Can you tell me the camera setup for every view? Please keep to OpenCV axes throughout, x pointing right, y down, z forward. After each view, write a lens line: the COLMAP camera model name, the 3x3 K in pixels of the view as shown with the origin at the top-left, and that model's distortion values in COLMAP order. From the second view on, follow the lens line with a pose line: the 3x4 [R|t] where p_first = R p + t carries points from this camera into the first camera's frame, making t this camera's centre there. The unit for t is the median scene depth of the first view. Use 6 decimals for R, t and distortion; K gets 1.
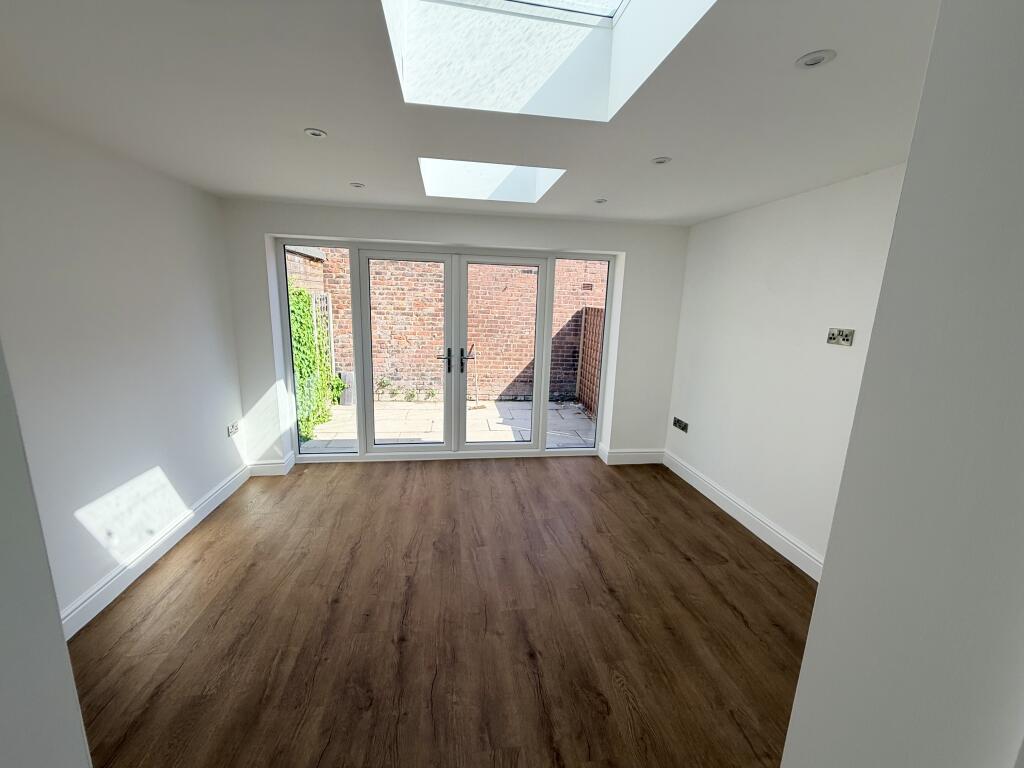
lens RADIAL K [[408.3, 0, 509.3], [0, 408.3, 383.2], [0, 0, 1]] dist [-0.001563, -0.000582]
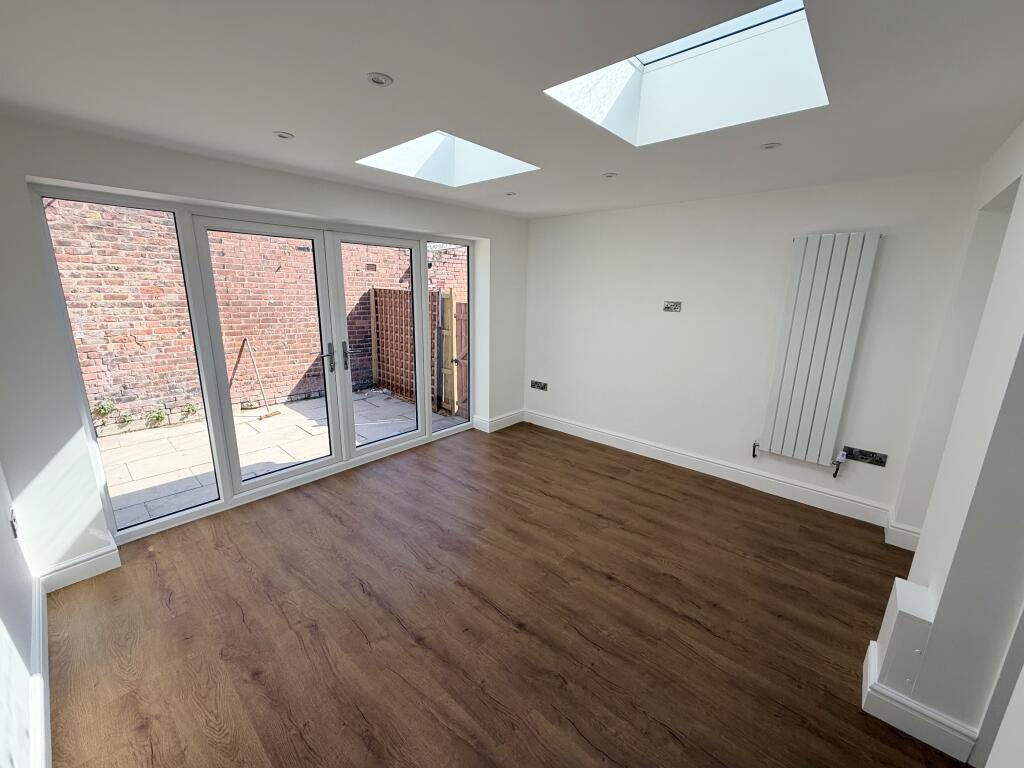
lens RADIAL K [[408.3, 0, 508.8], [0, 408.3, 383.6], [0, 0, 1]] dist [-0.001563, -0.000582]
pose [[0.764814, -0.167196, 0.622178, -0.413409], [0.134952, 0.985889, 0.099045, -0.037344], [-0.629959, 0.008214, 0.776585, 0.111753]]
